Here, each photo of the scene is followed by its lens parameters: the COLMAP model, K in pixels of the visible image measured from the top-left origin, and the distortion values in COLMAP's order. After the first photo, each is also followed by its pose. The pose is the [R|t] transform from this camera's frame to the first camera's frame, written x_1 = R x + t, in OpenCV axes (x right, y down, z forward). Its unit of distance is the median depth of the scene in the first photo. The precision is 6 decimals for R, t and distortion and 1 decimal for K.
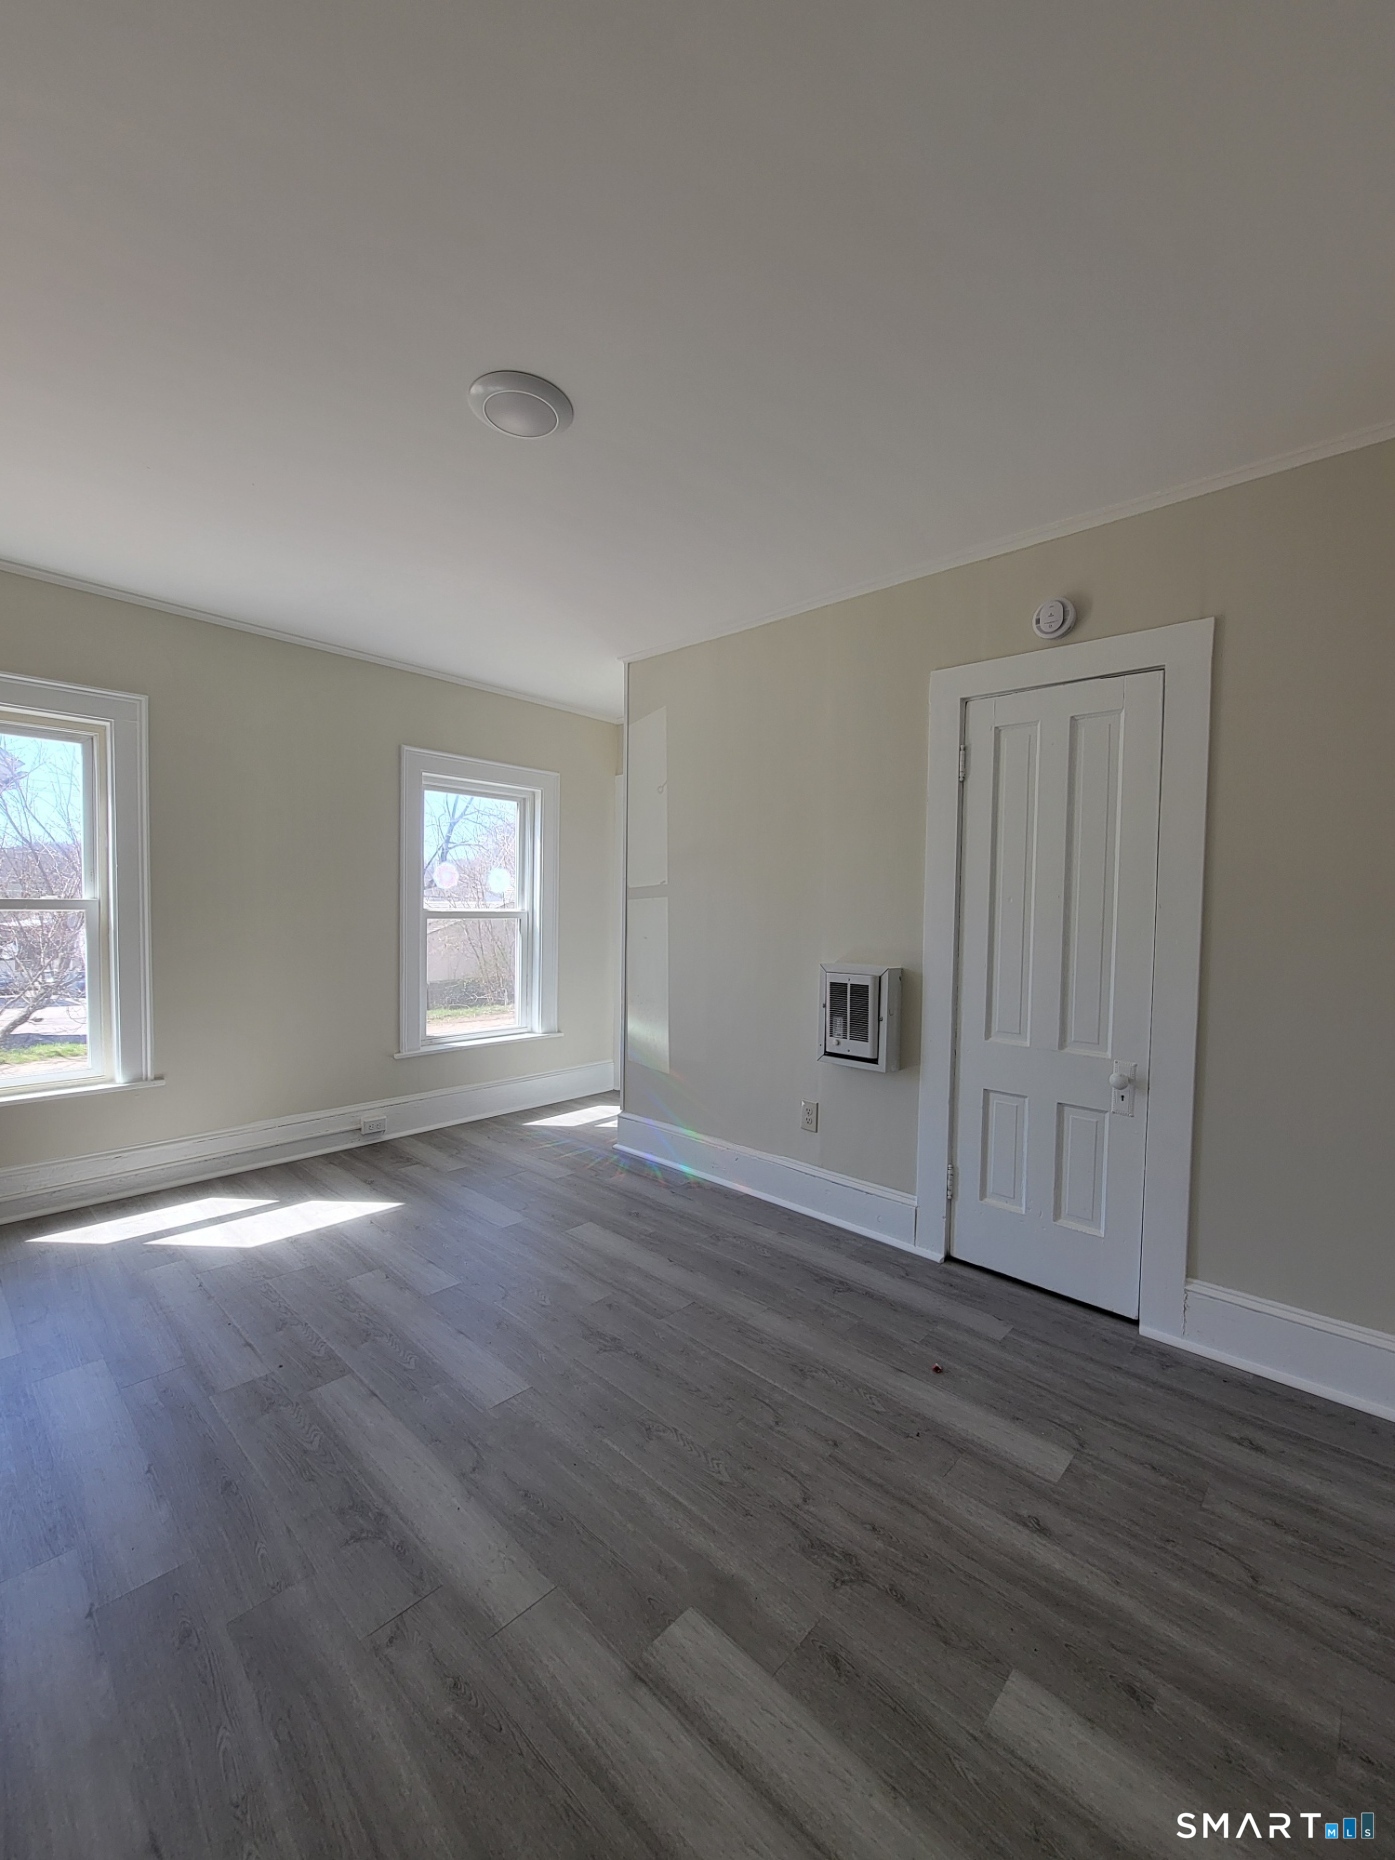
lens RADIAL K [[754.1, 0, 697.5], [0, 754.1, 930.0], [0, 0, 1]] dist [-0.000539, 0.000712]
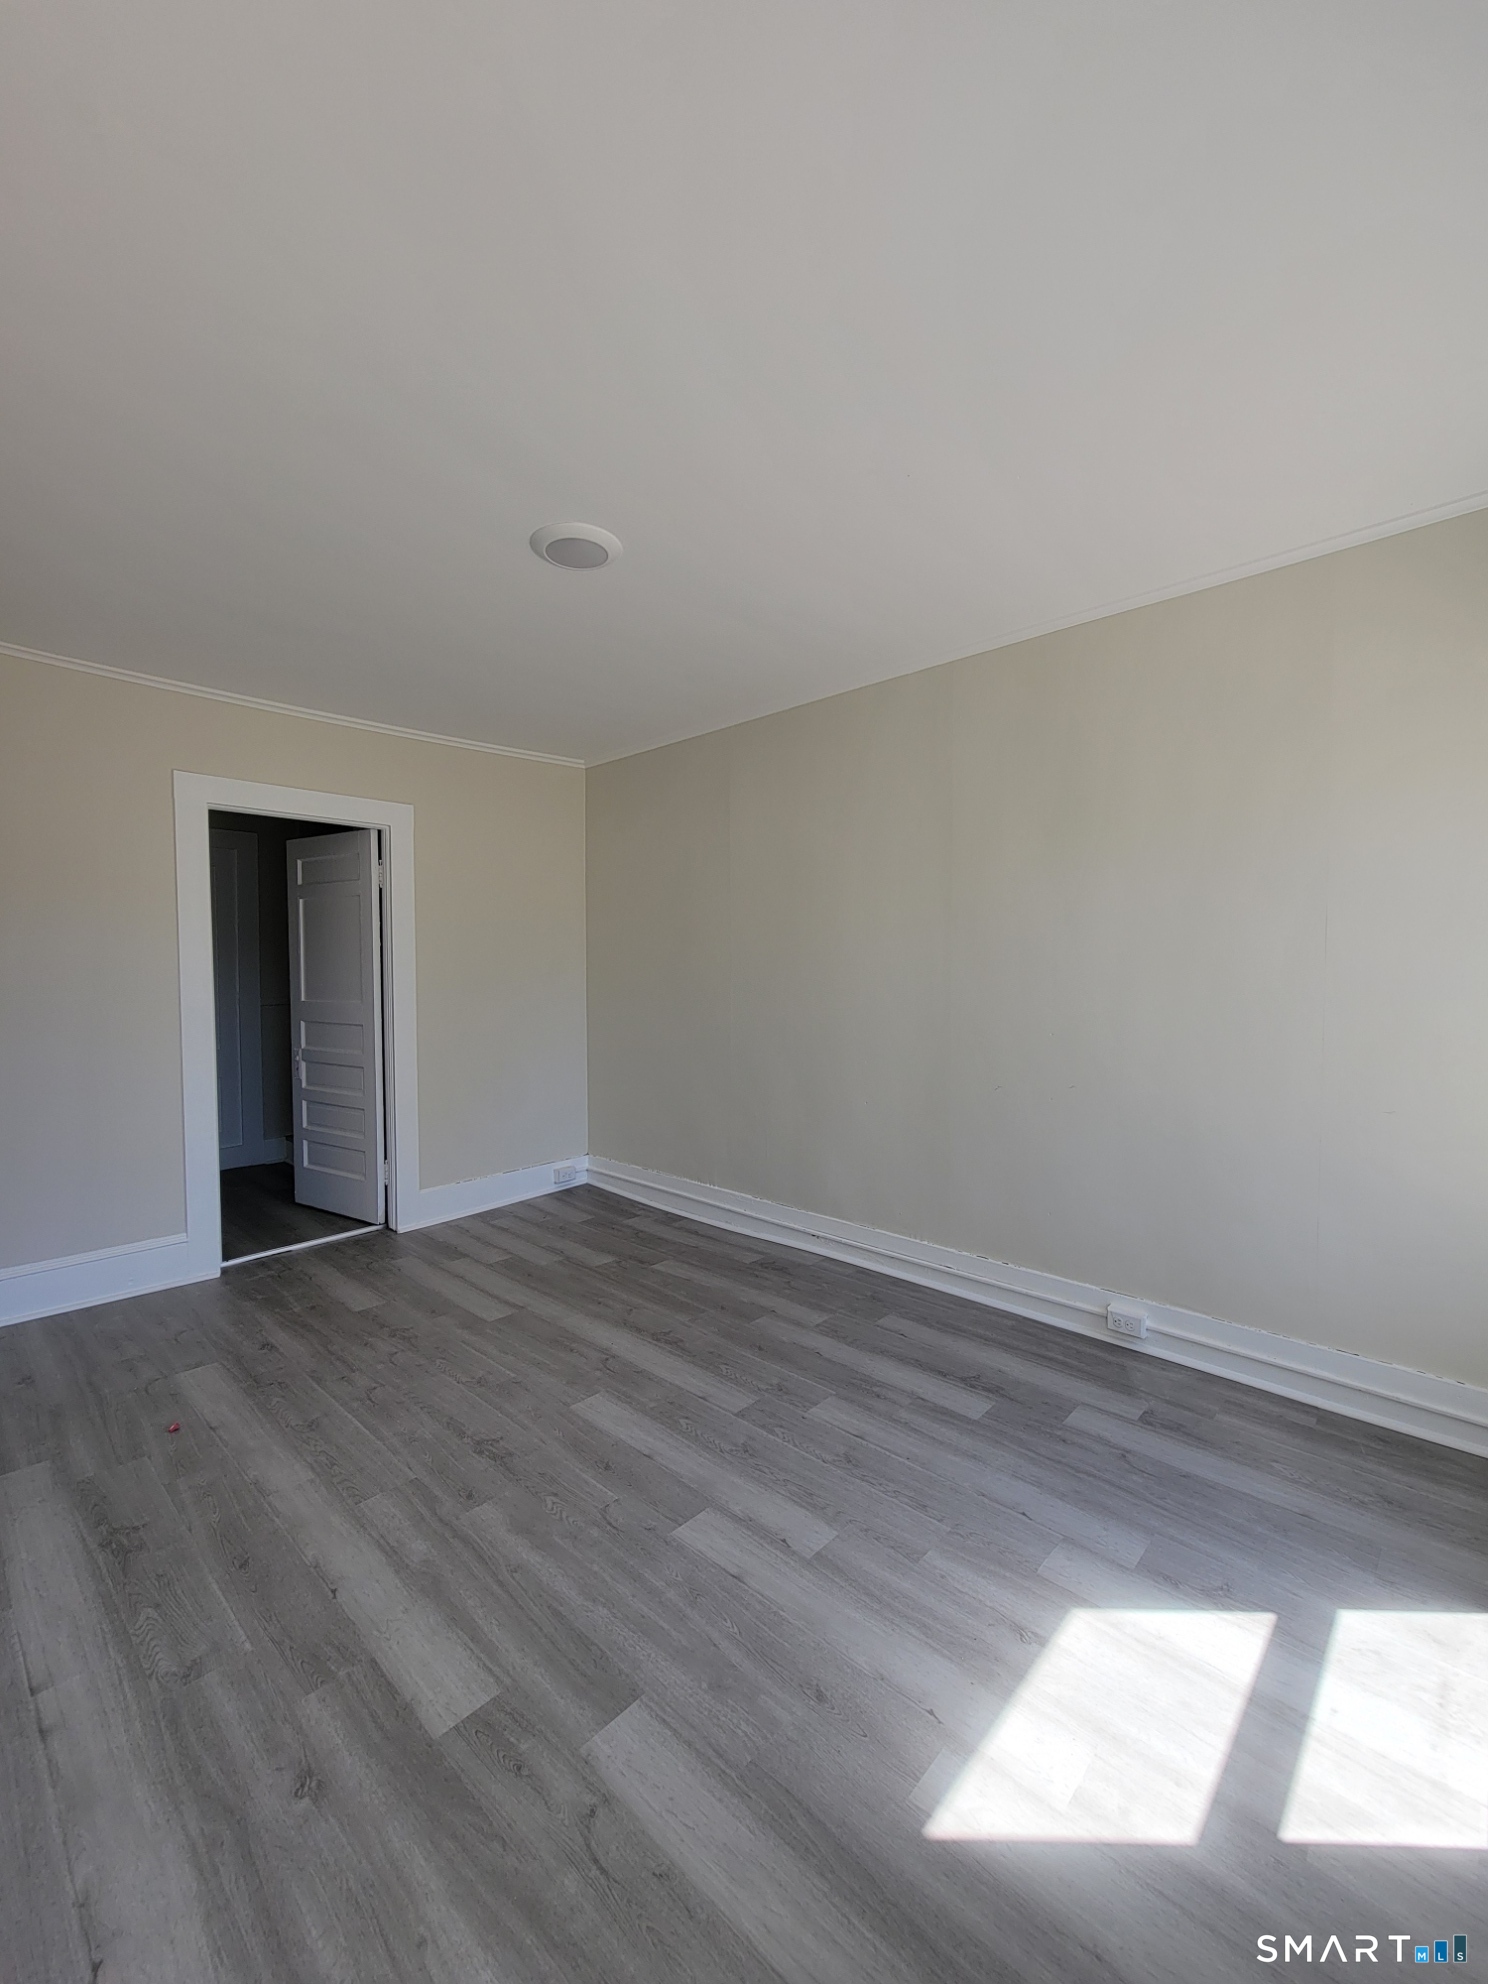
lens RADIAL K [[822.0, 0, 744.0], [0, 822.0, 992.0], [0, 0, 1]] dist [-0.000182, 0.000073]
pose [[-0.999873, -0.015933, -0.000397, -0.411144], [-0.015928, 0.998009, 0.061028, -0.084336], [-0.000576, 0.061026, -0.998136, 1.909954]]
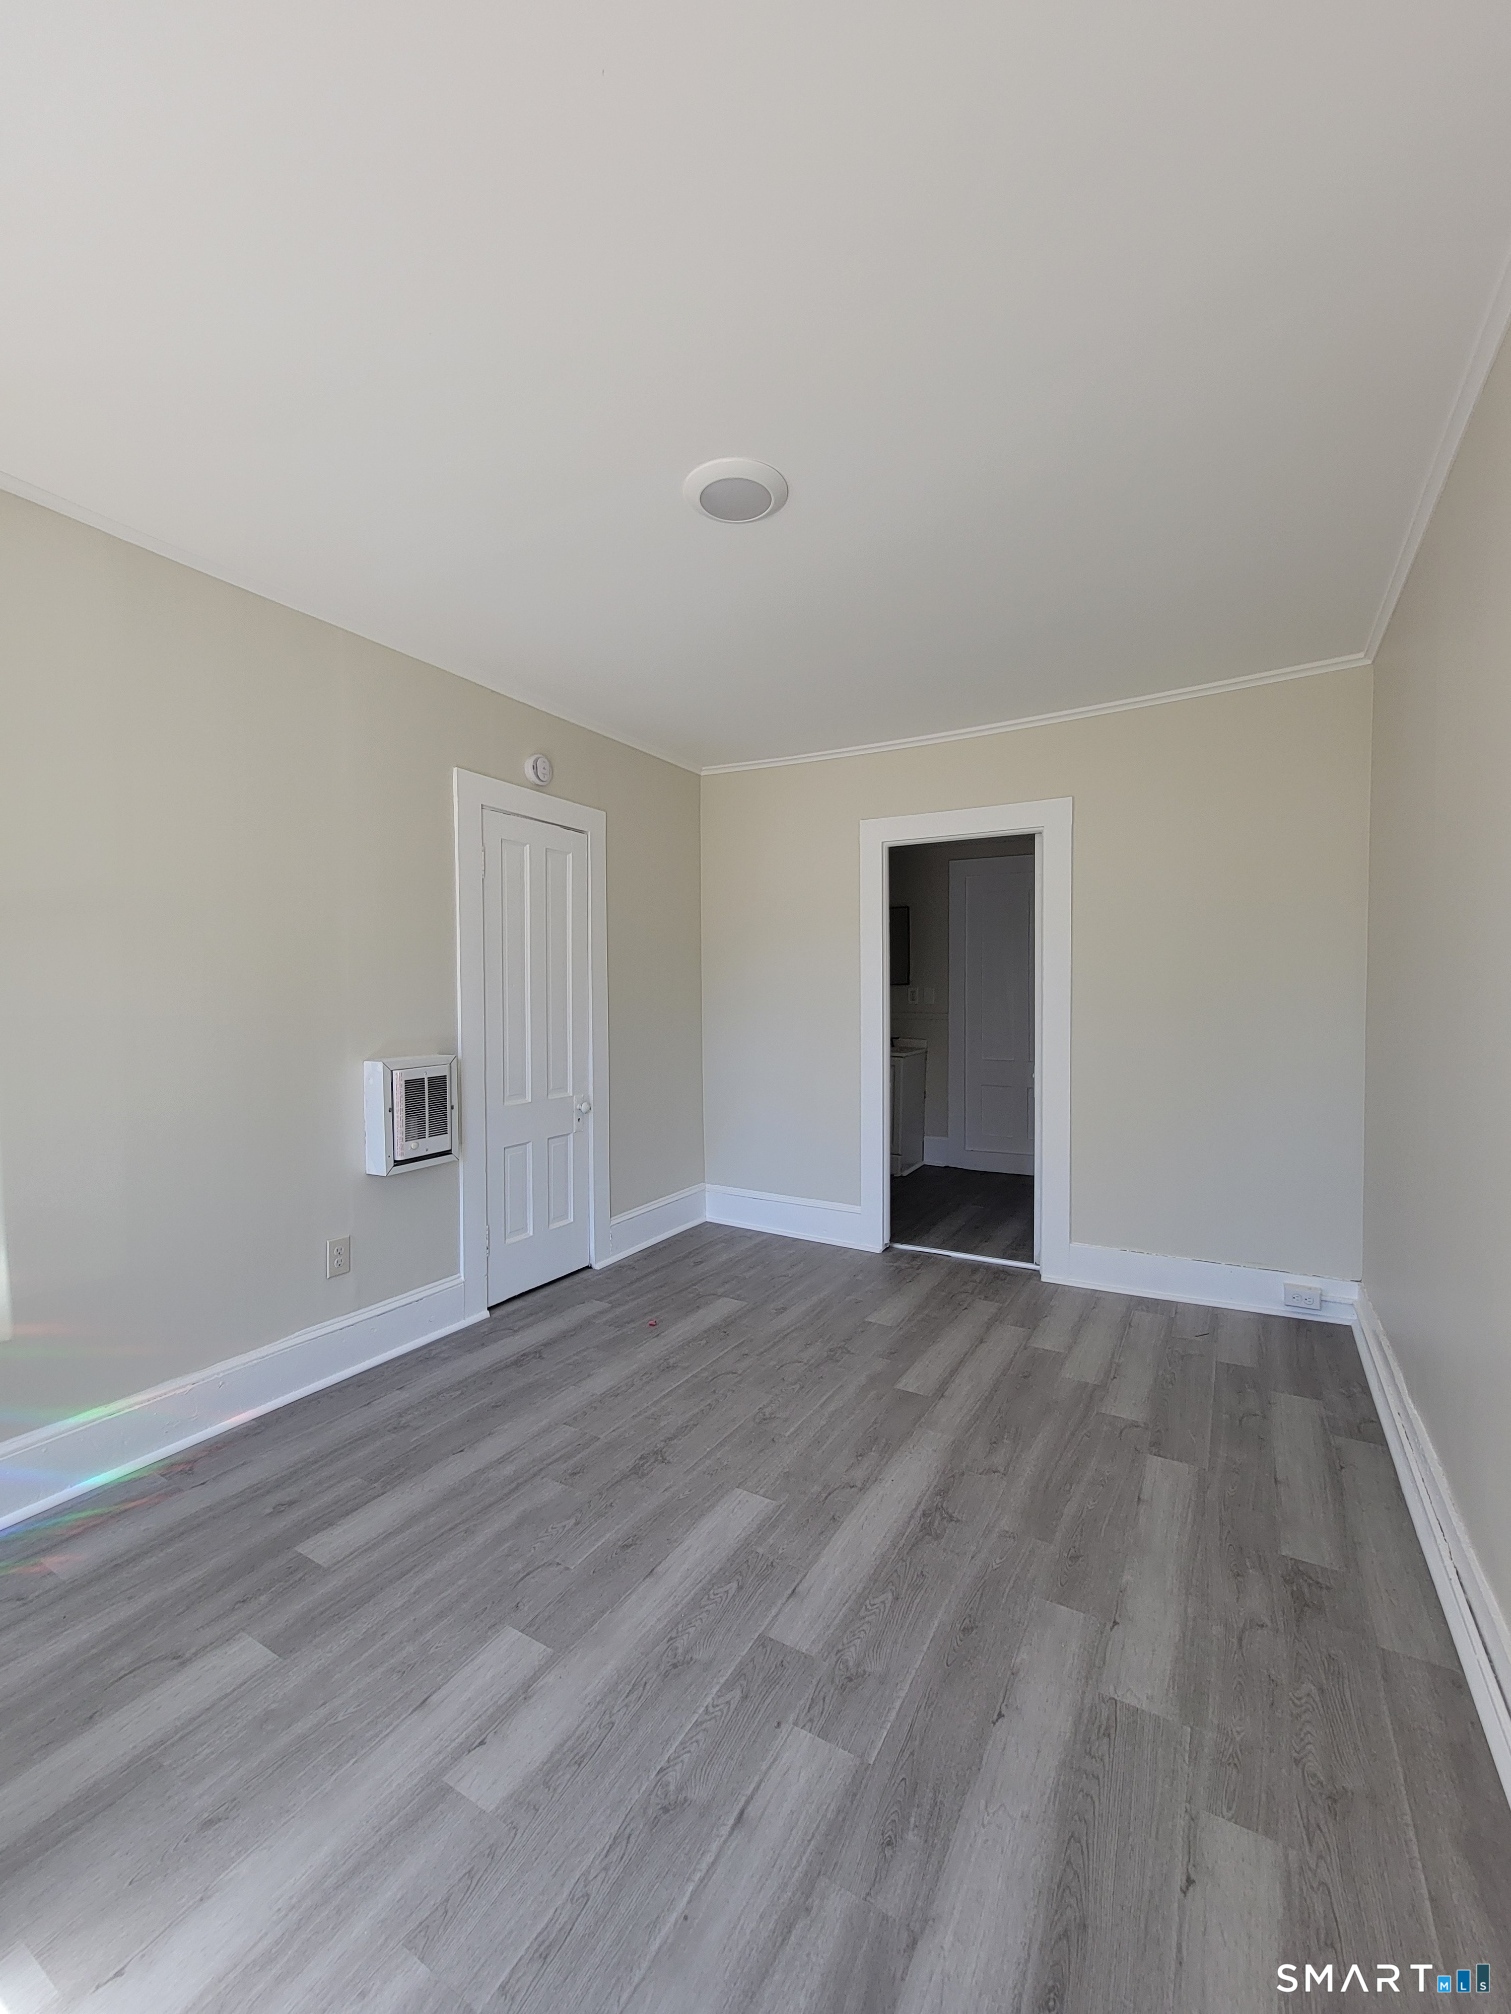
lens RADIAL K [[824.8, 0, 755.5], [0, 824.8, 1007.0], [0, 0, 1]] dist [-0.000168, 0.000956]
pose [[-0.216531, -0.039526, 0.975475, -1.092432], [0.029312, 0.998466, 0.046964, -0.063892], [-0.975836, 0.038763, -0.215040, 1.029484]]
